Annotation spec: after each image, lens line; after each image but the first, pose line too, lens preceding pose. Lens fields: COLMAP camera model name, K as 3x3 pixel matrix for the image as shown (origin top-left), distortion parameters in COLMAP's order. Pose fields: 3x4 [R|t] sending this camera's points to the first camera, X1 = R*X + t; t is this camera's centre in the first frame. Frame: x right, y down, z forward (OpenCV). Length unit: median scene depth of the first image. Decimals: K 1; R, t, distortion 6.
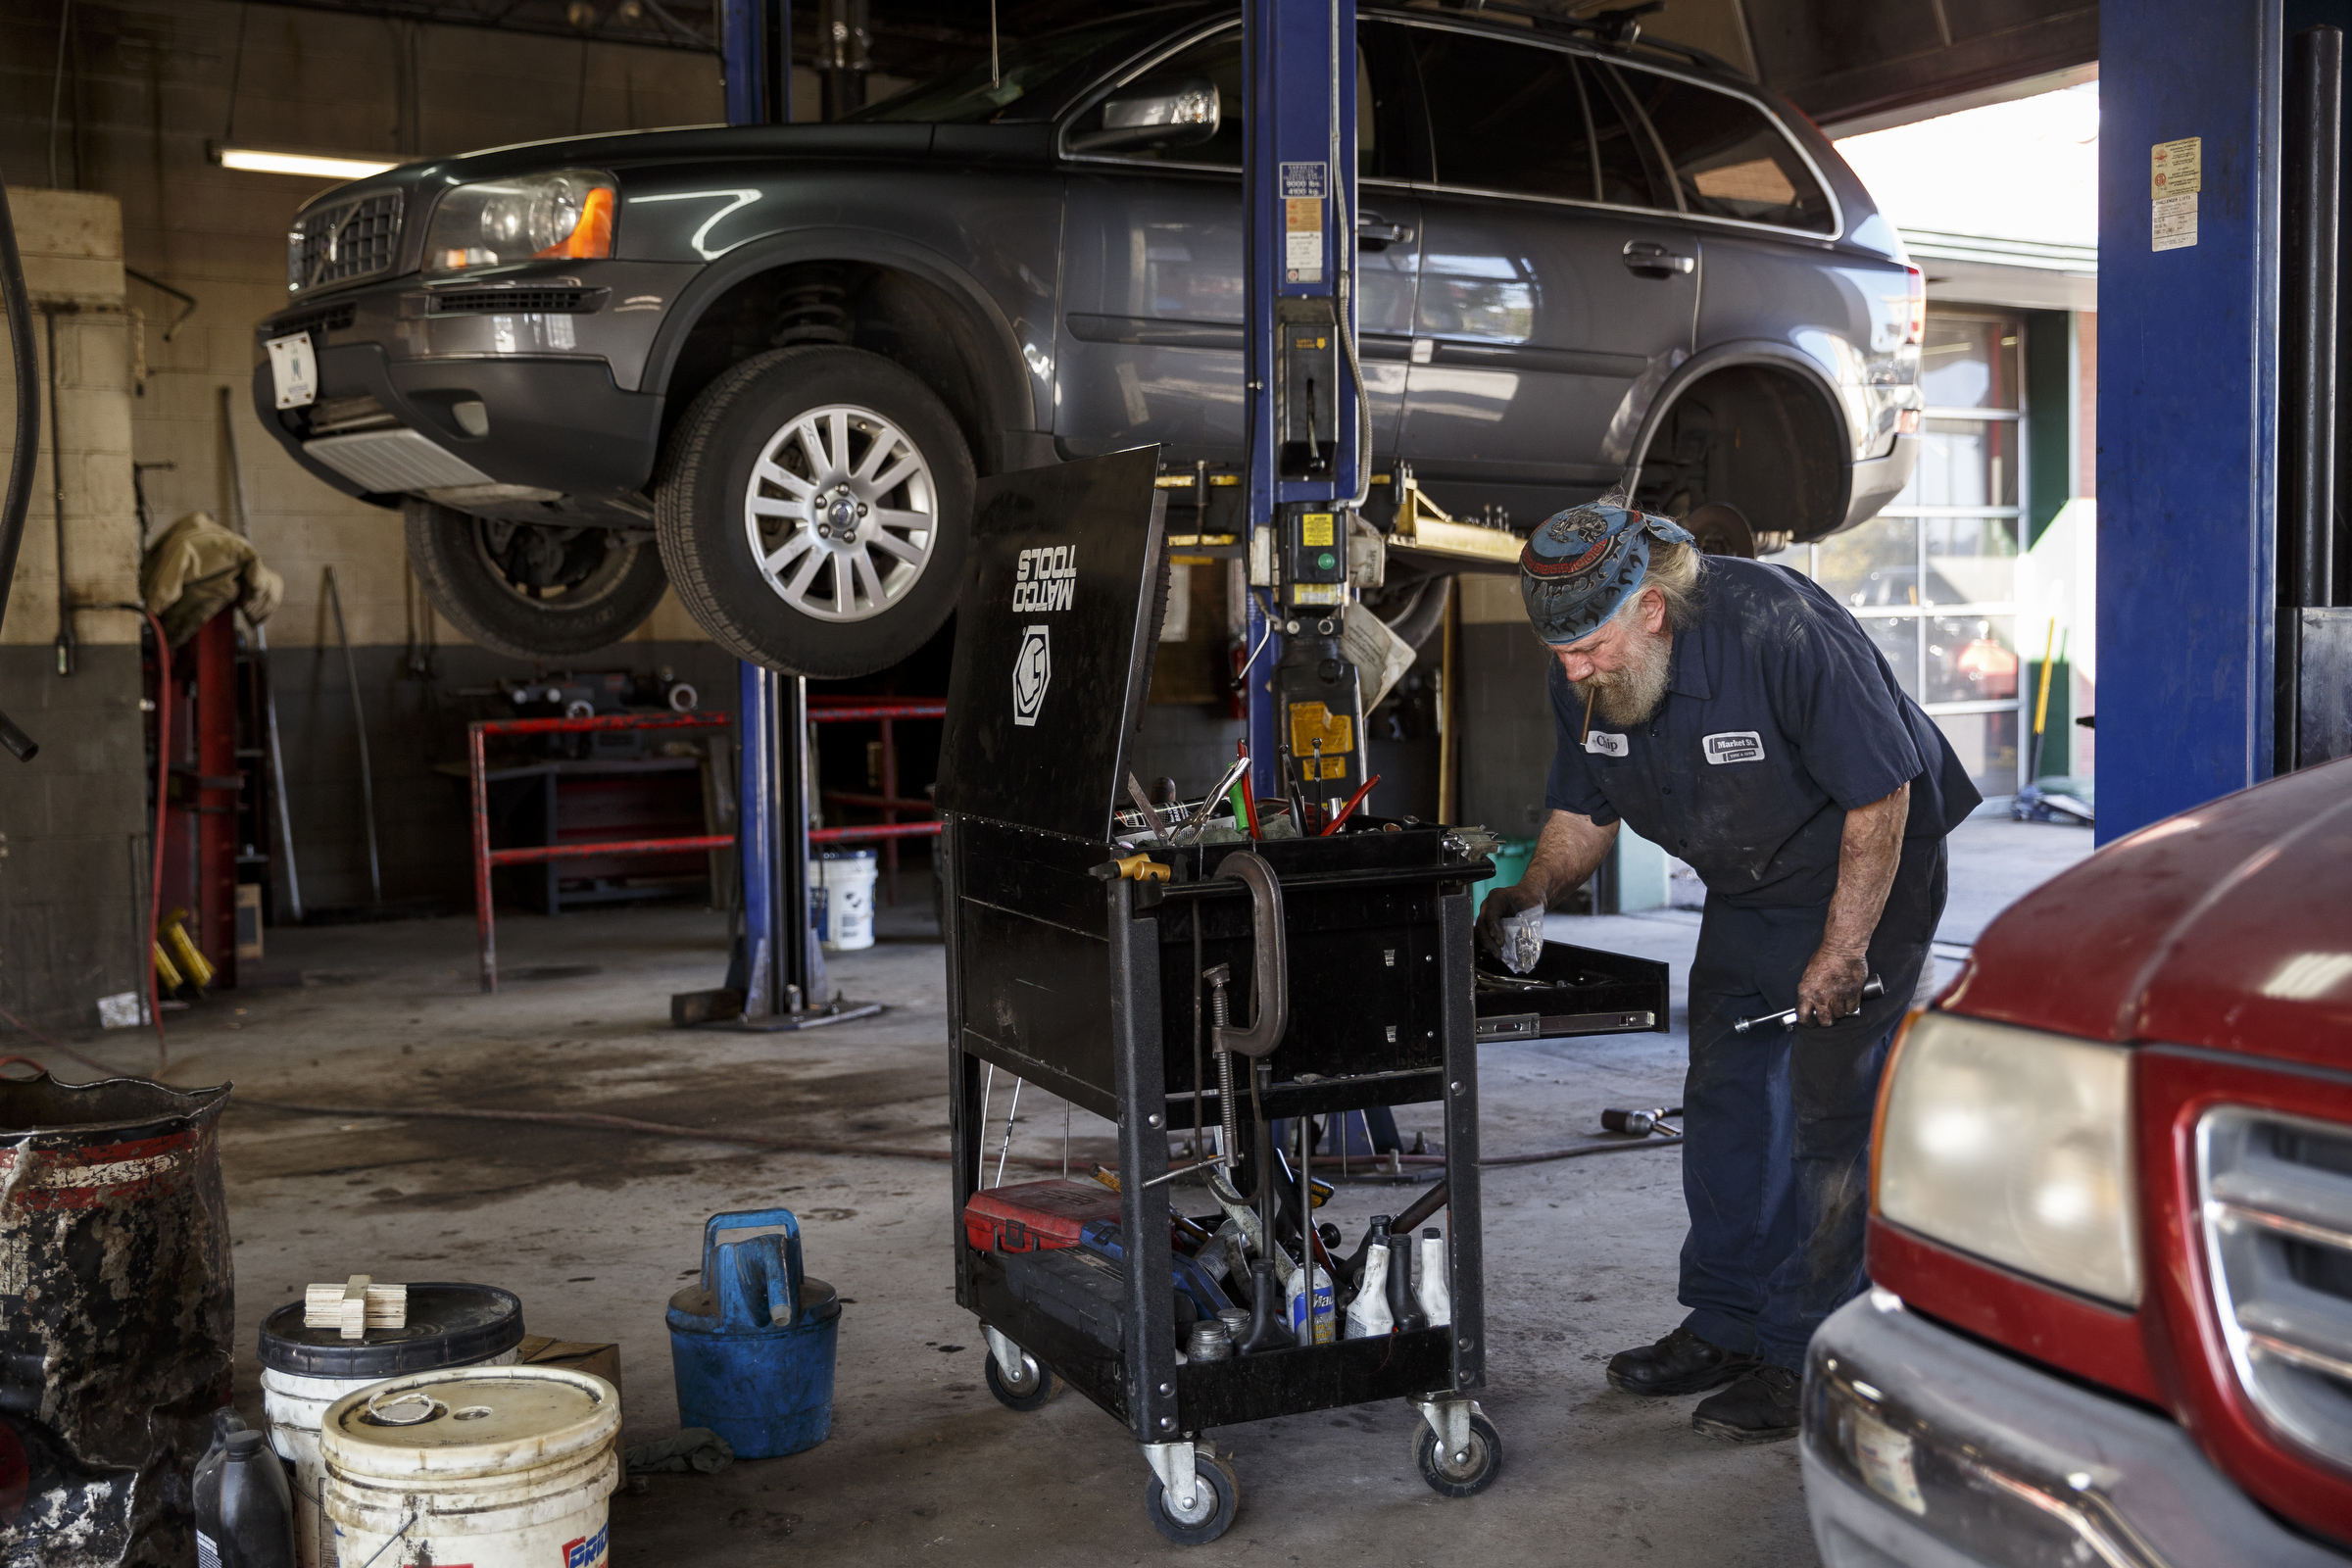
lens RADIAL K [[2544.2, 0, 1177.1], [0, 2544.2, 738.5], [0, 0, 1]] dist [0.053988, -0.006802]
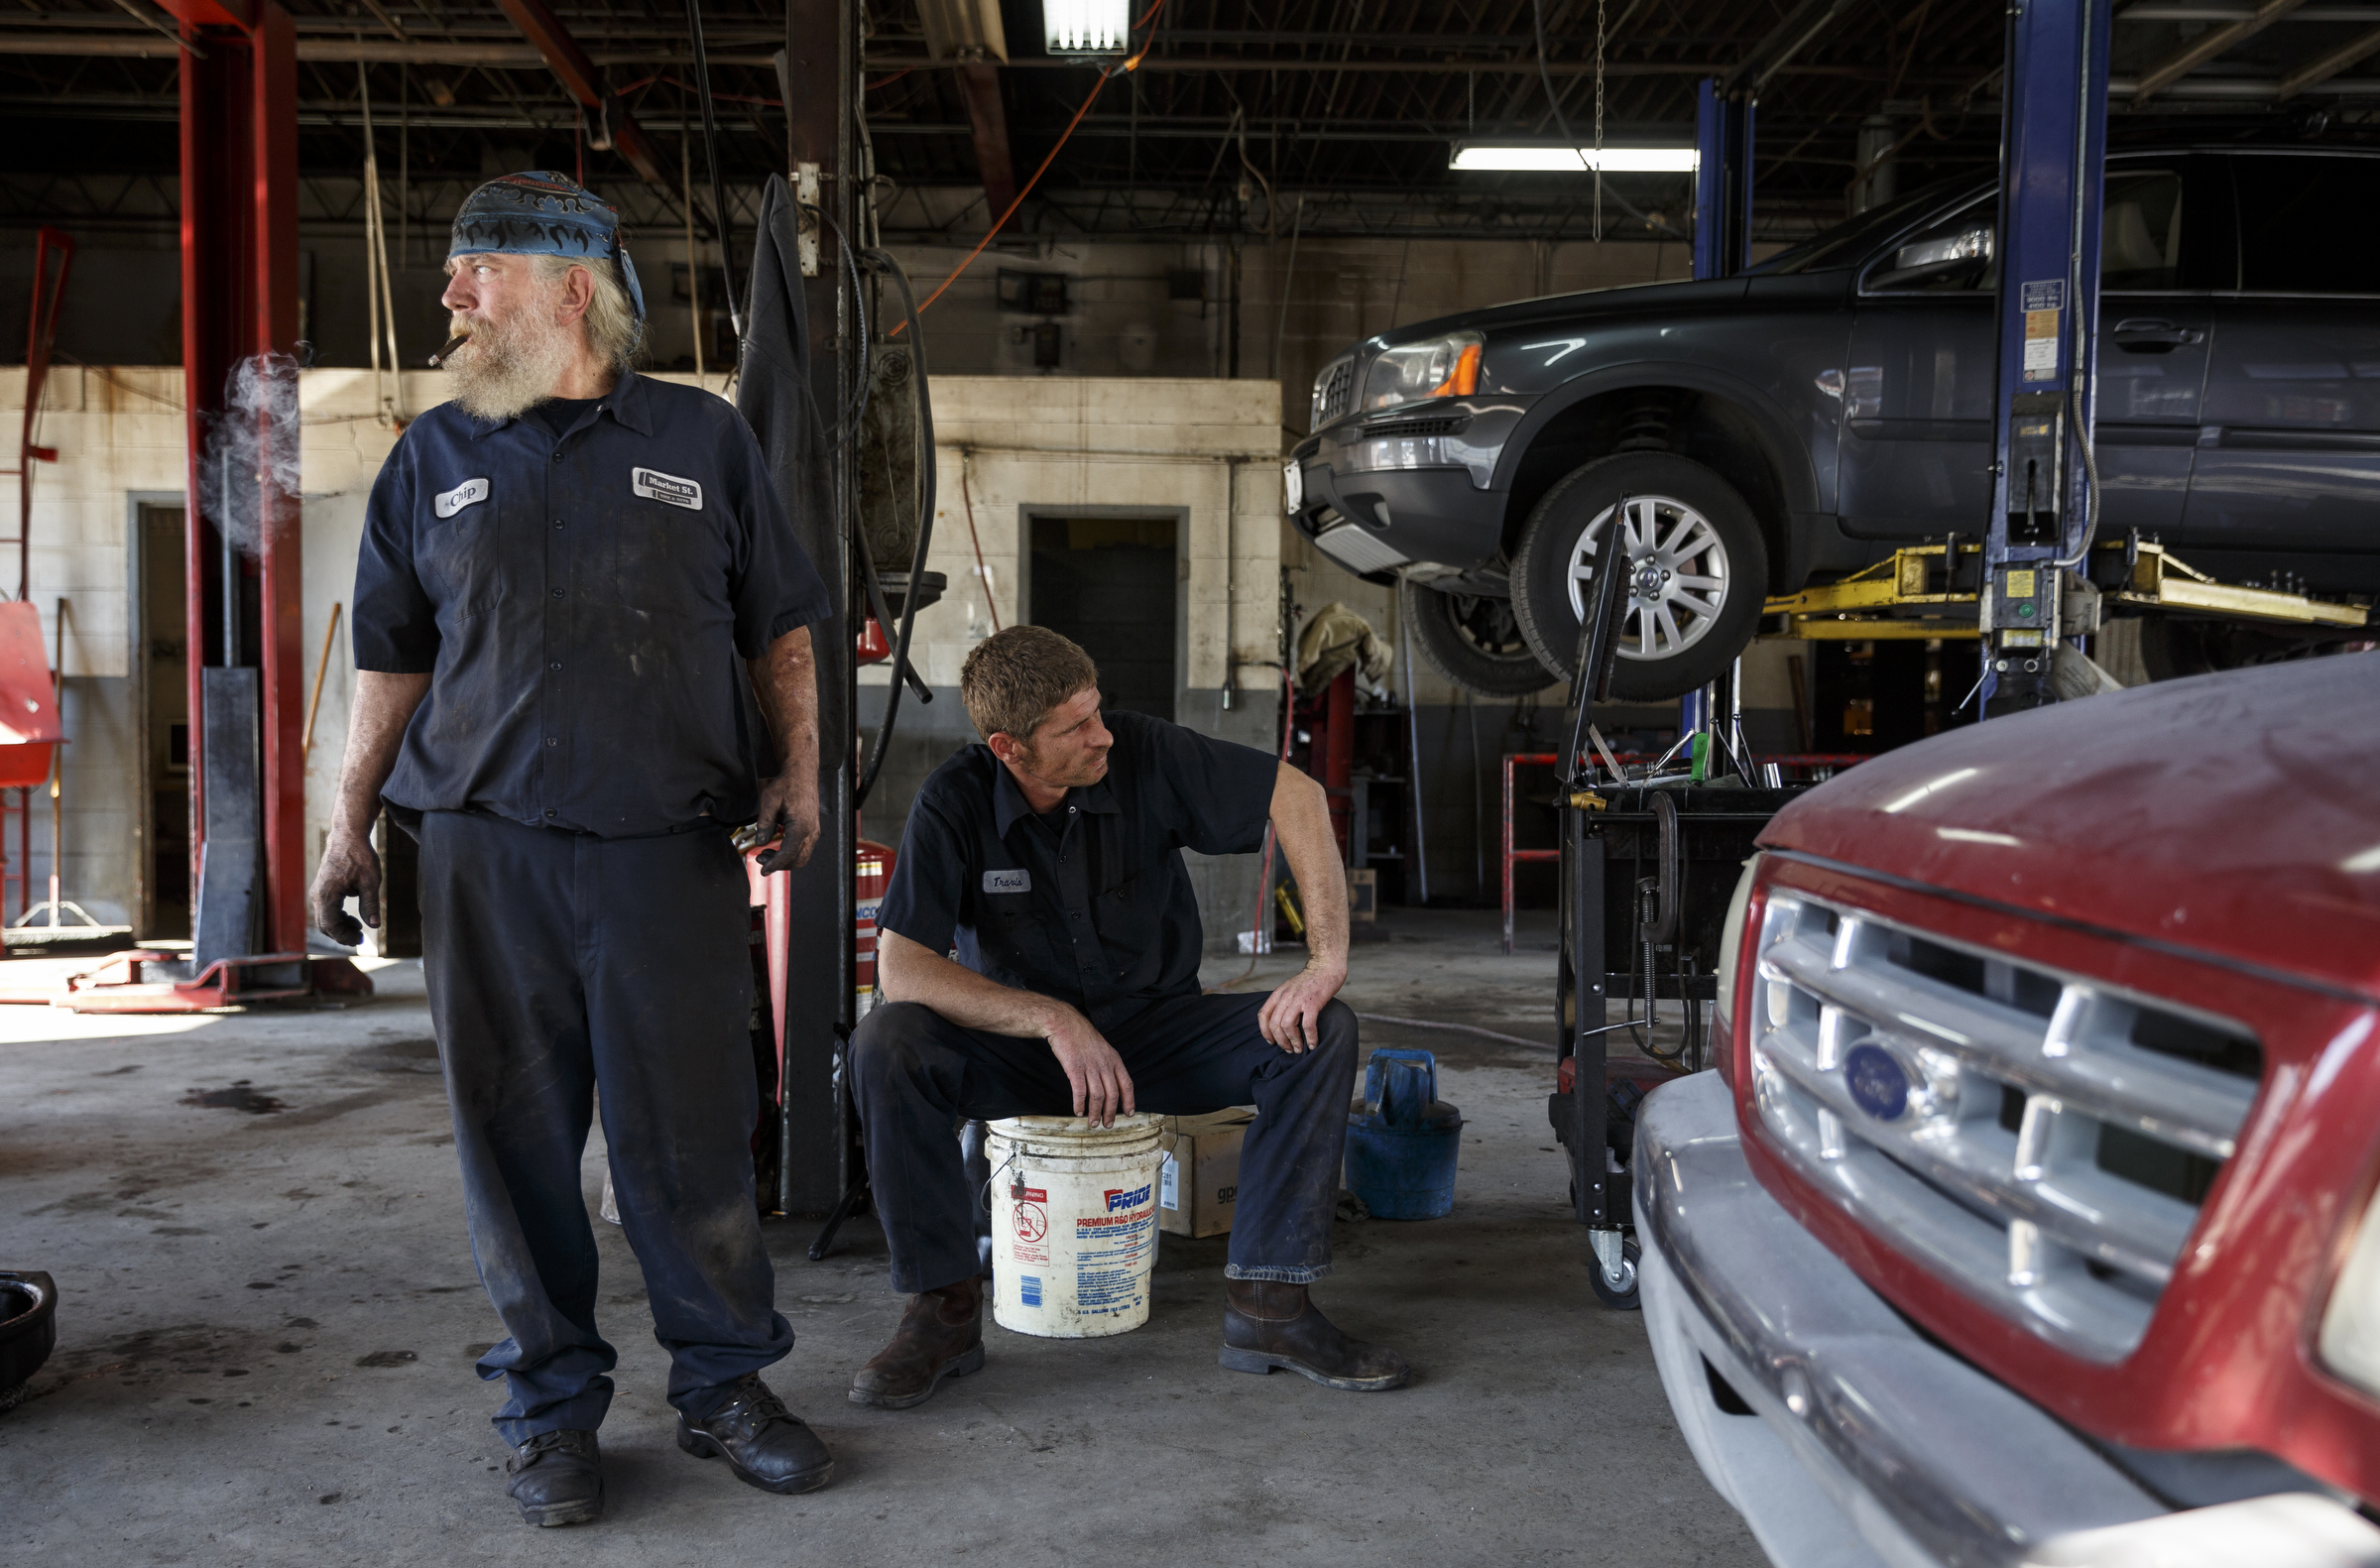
lens RADIAL K [[2054.6, 0, 1190.0], [0, 2054.6, 784.0], [0, 0, 1]] dist [0.007268, 0.014570]
pose [[0.866221, 0.036666, -0.498313, 0.186913], [-0.043046, 0.999072, -0.001315, 0.028065], [0.497803, 0.022590, 0.866996, -0.033013]]
